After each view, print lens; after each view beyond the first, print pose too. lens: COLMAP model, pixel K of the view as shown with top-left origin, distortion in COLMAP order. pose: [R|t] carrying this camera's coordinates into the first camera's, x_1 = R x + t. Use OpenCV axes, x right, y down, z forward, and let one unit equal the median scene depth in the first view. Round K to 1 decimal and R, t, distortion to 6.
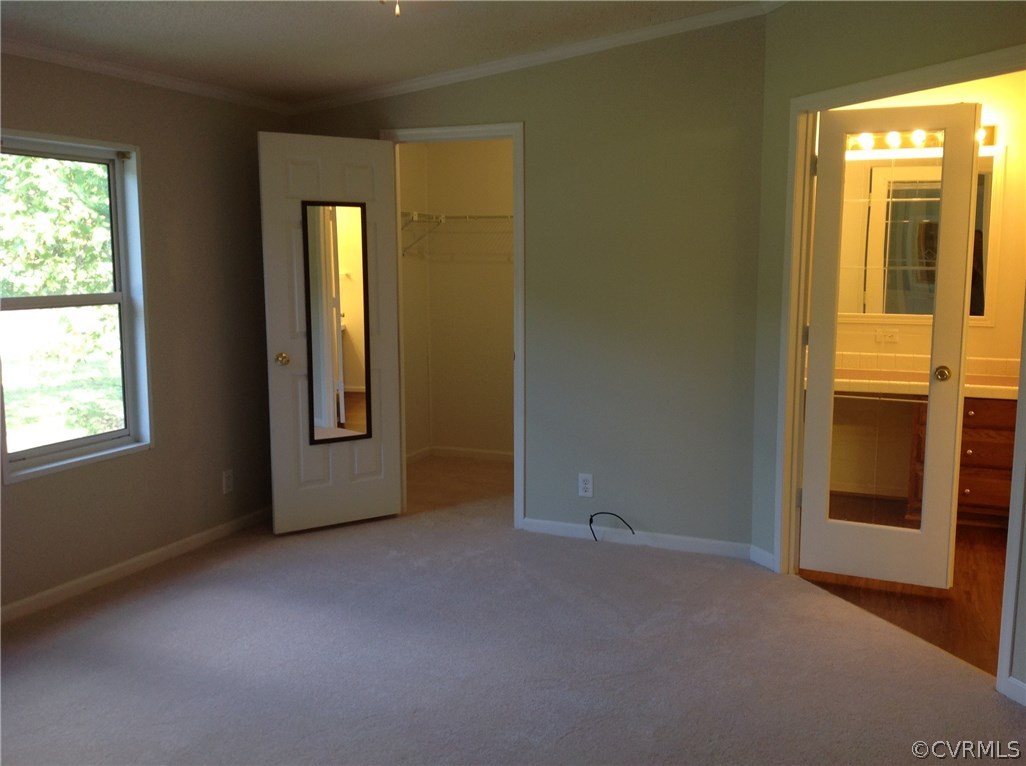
lens RADIAL K [[983.2, 0, 513.0], [0, 983.2, 383.0], [0, 0, 1]] dist [0.193483, -0.471235]
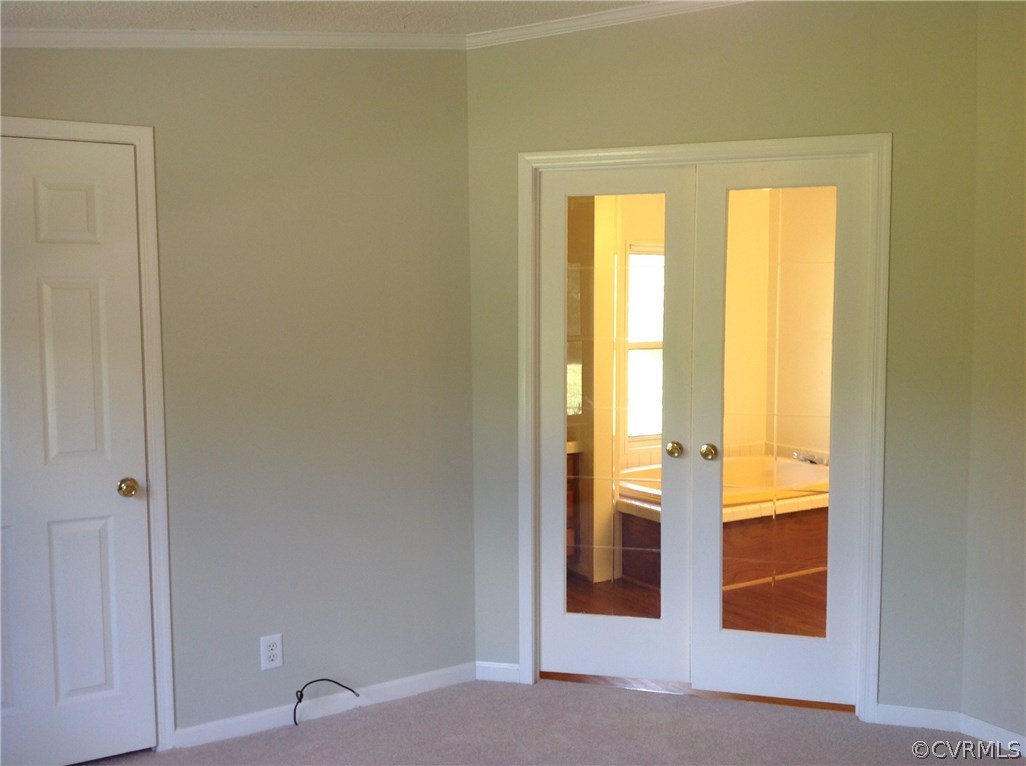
lens RADIAL K [[972.1, 0, 503.9], [0, 972.1, 377.7], [0, 0, 1]] dist [0.159269, -0.413386]
pose [[0.579817, -0.062348, 0.812358, -0.396203], [0.110918, 0.993825, -0.002892, -0.070932], [-0.807161, 0.091781, 0.583152, 0.447689]]
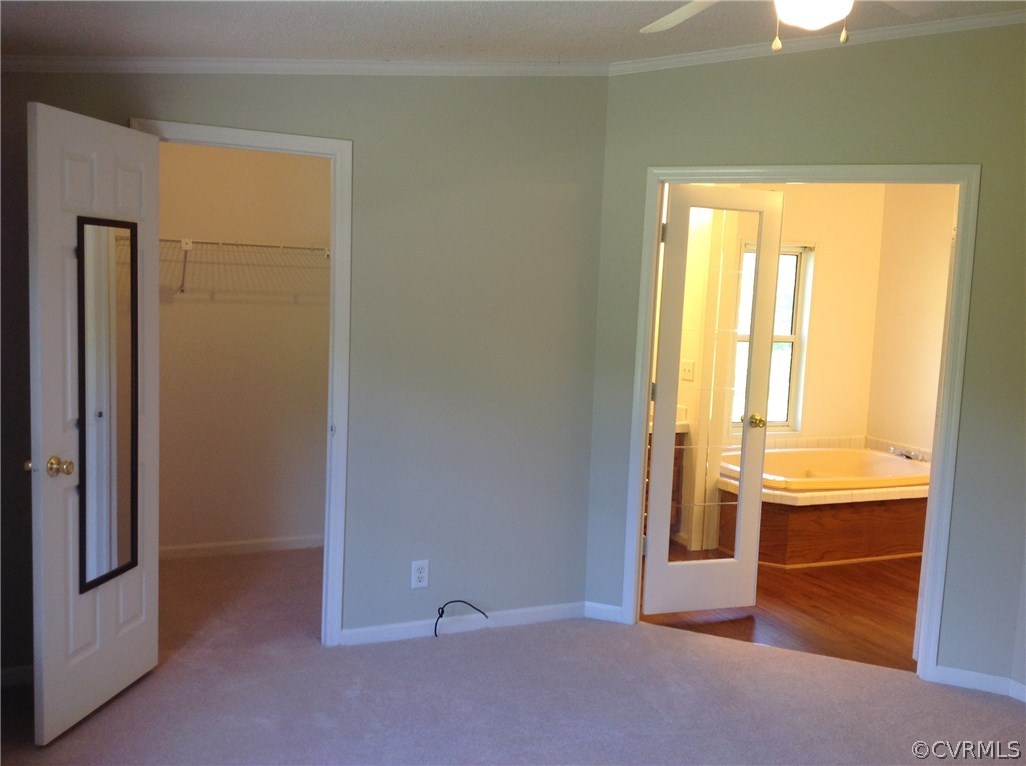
lens RADIAL K [[983.2, 0, 513.0], [0, 983.2, 383.0], [0, 0, 1]] dist [0.193483, -0.471235]
pose [[0.660218, -0.044405, 0.749760, -0.520131], [0.053646, 0.998489, 0.011896, -0.069161], [-0.749155, 0.032368, 0.661603, 0.372138]]
